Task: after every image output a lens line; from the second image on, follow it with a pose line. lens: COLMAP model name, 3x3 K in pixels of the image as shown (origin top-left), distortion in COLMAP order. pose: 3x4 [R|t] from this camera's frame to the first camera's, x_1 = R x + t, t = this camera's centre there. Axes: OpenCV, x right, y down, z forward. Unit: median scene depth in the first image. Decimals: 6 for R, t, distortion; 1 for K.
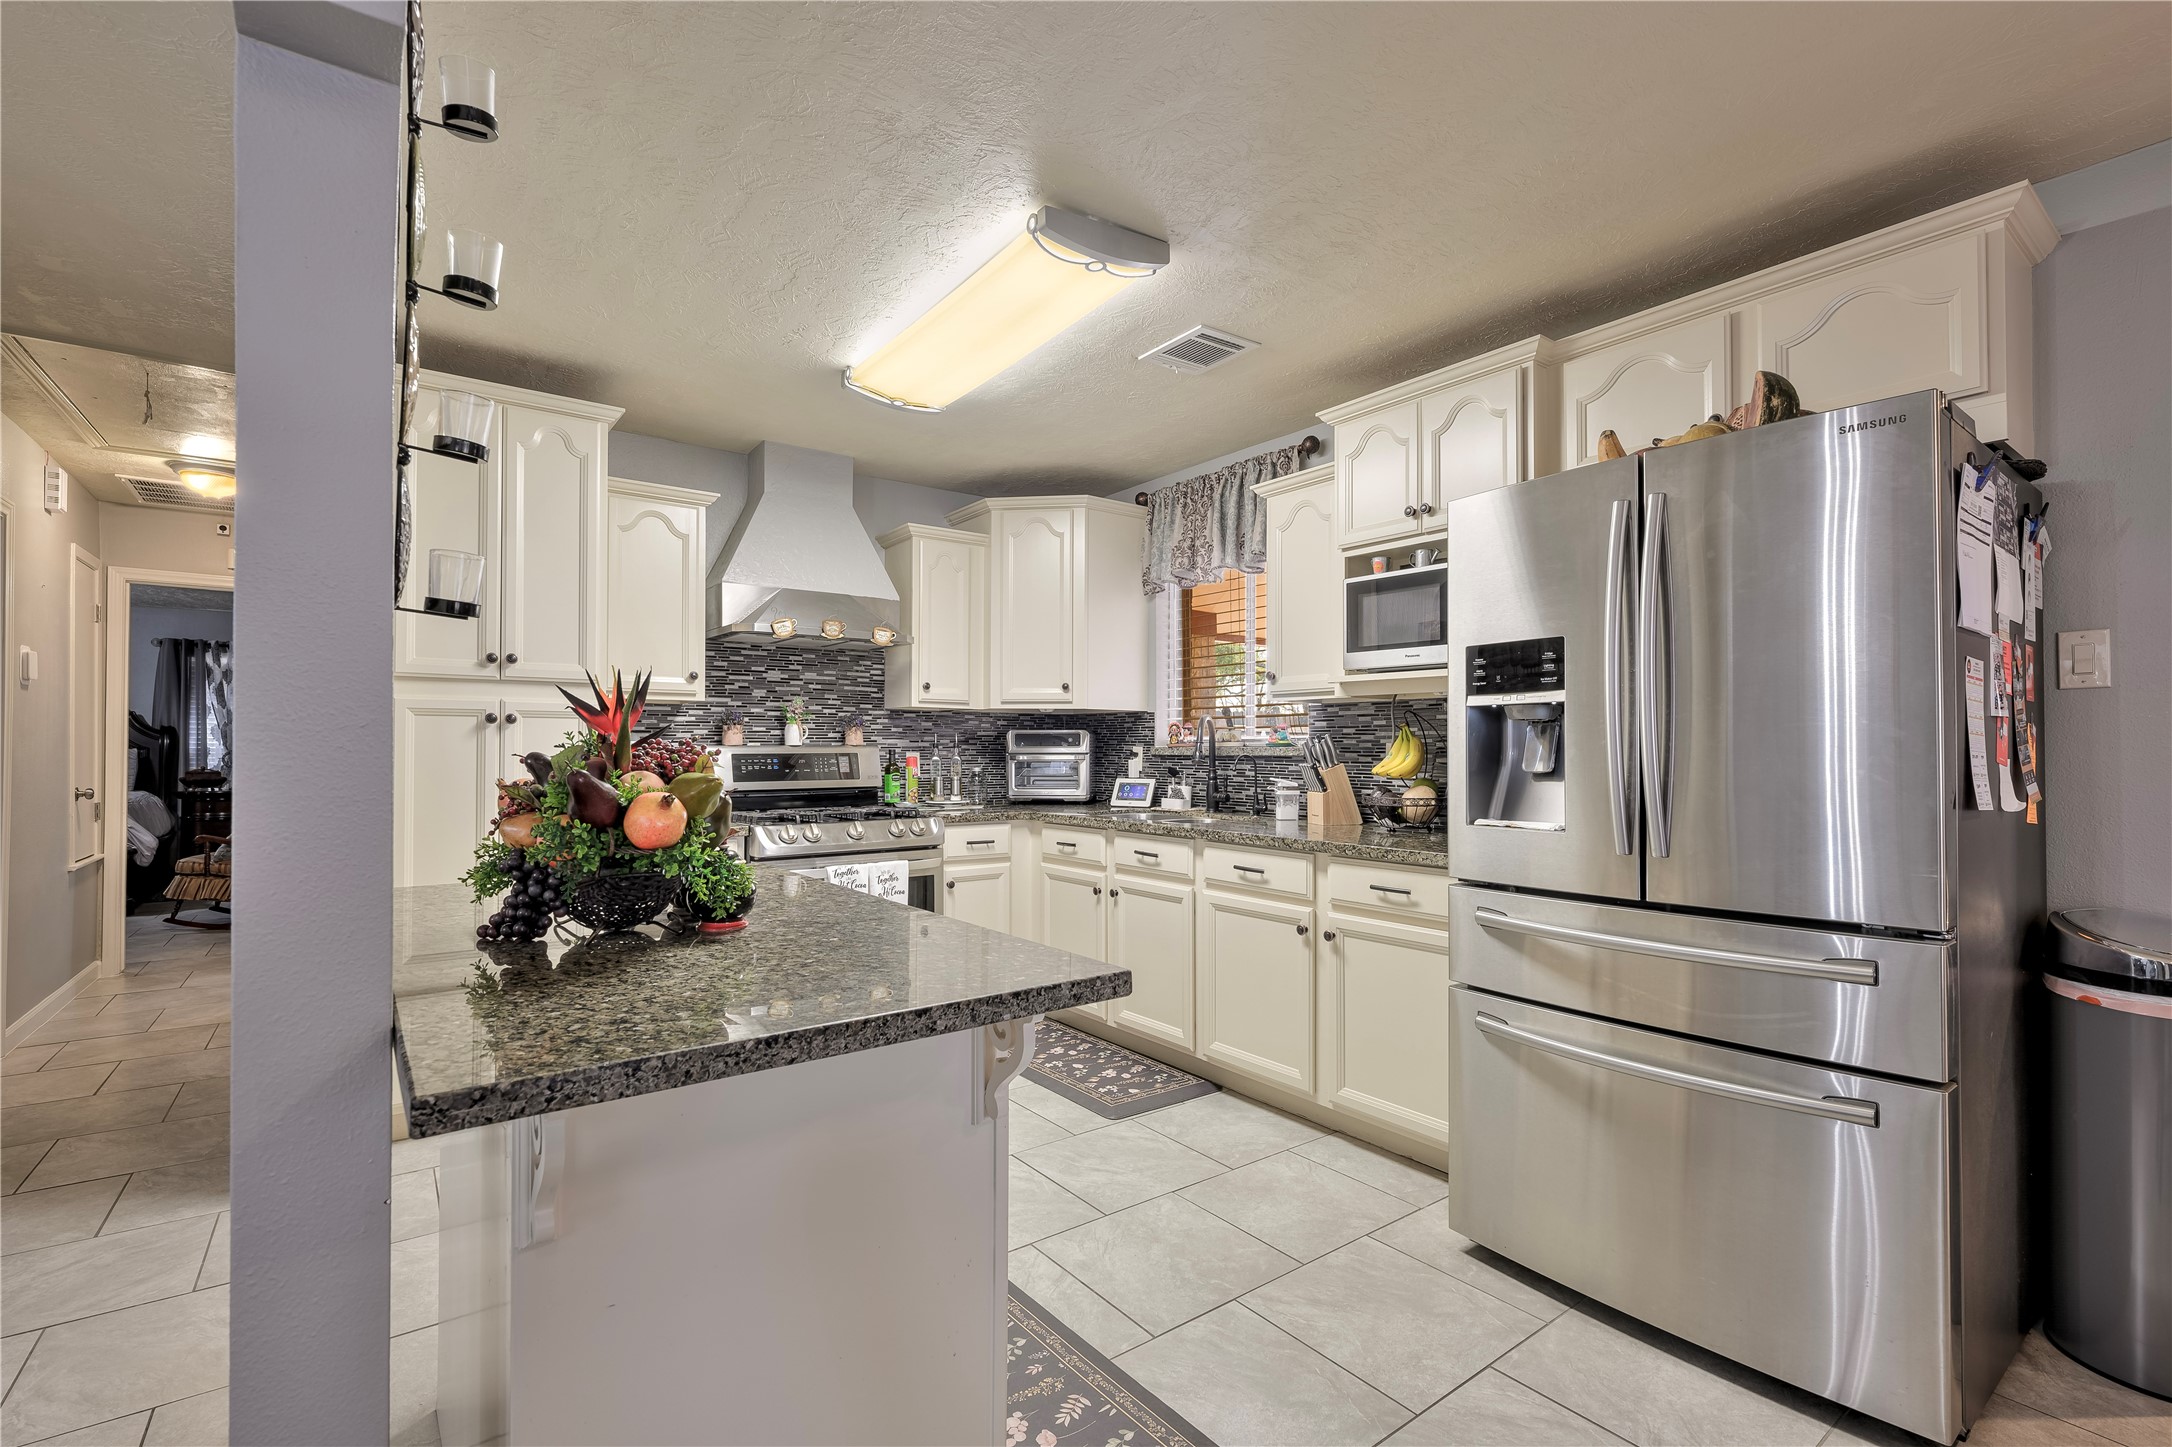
lens RADIAL K [[978.5, 0, 1088.0], [0, 978.5, 740.9], [0, 0, 1]] dist [-0.000071, 0.000388]
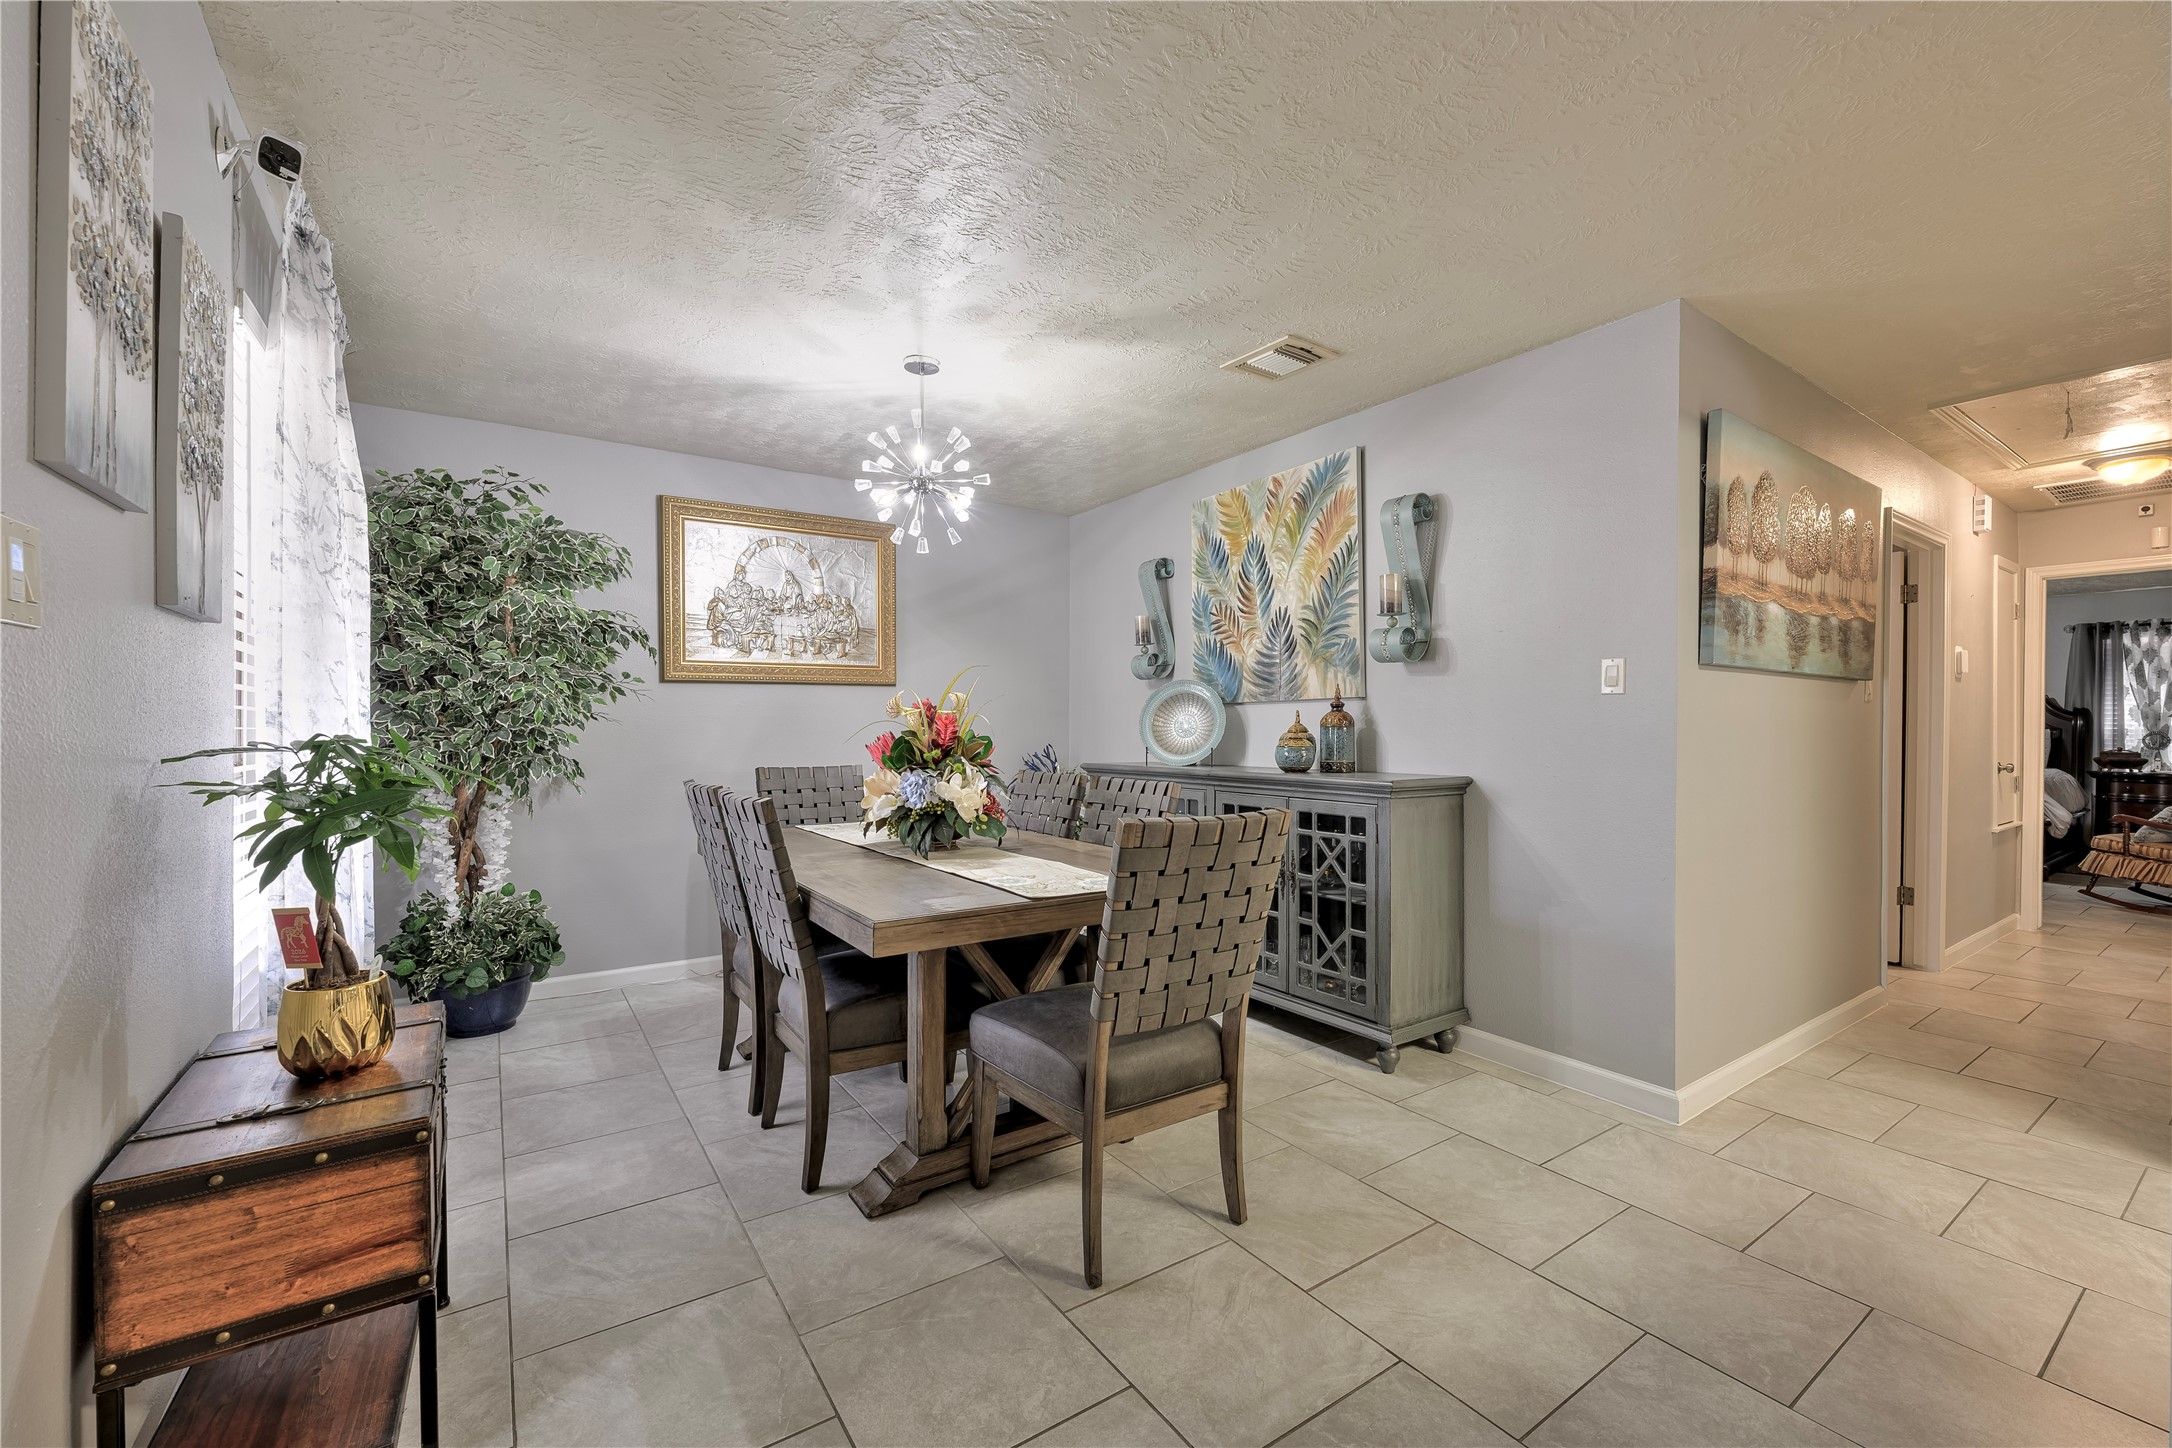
lens RADIAL K [[866.3, 0, 1078.8], [0, 866.3, 730.7], [0, 0, 1]] dist [-0.001508, -0.000296]
pose [[-0.040644, 0.004589, -0.999163, 0.046702], [0.005068, 0.999978, 0.004386, -0.000648], [0.999161, -0.004886, -0.040667, -0.058930]]
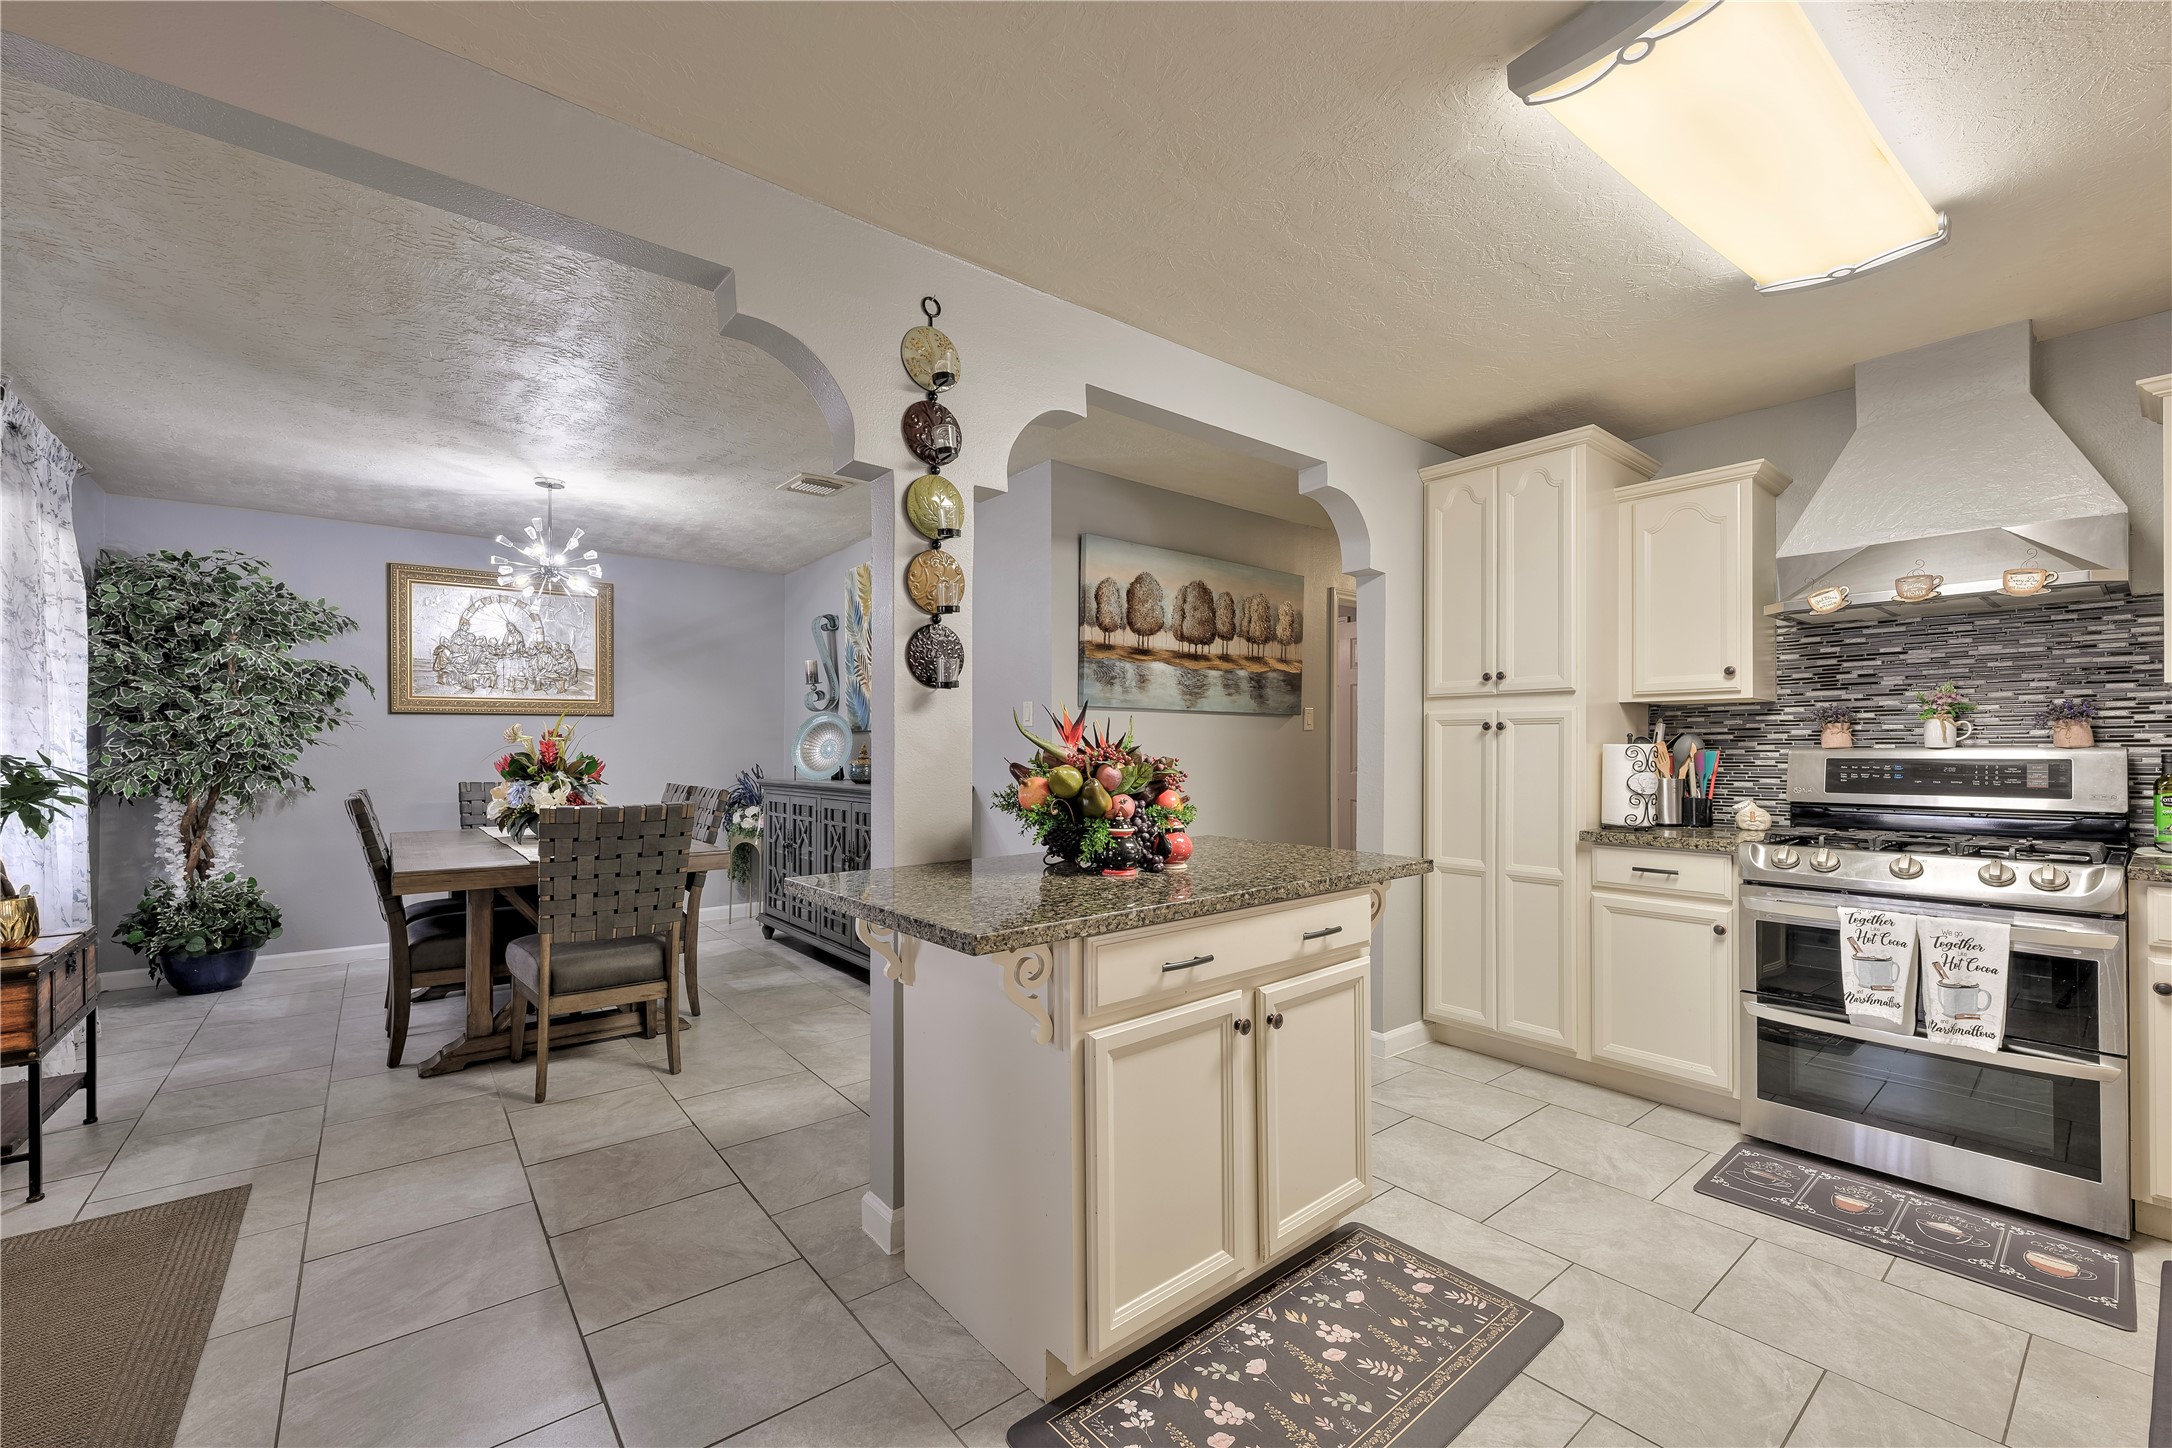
lens RADIAL K [[875.9, 0, 1081.1], [0, 875.9, 738.2], [0, 0, 1]] dist [-0.000930, -0.000104]
pose [[0.032593, -0.013115, -0.999383, 0.283136], [0.006277, 0.999897, -0.012917, 0.001675], [0.999449, -0.005852, 0.032672, 0.276056]]
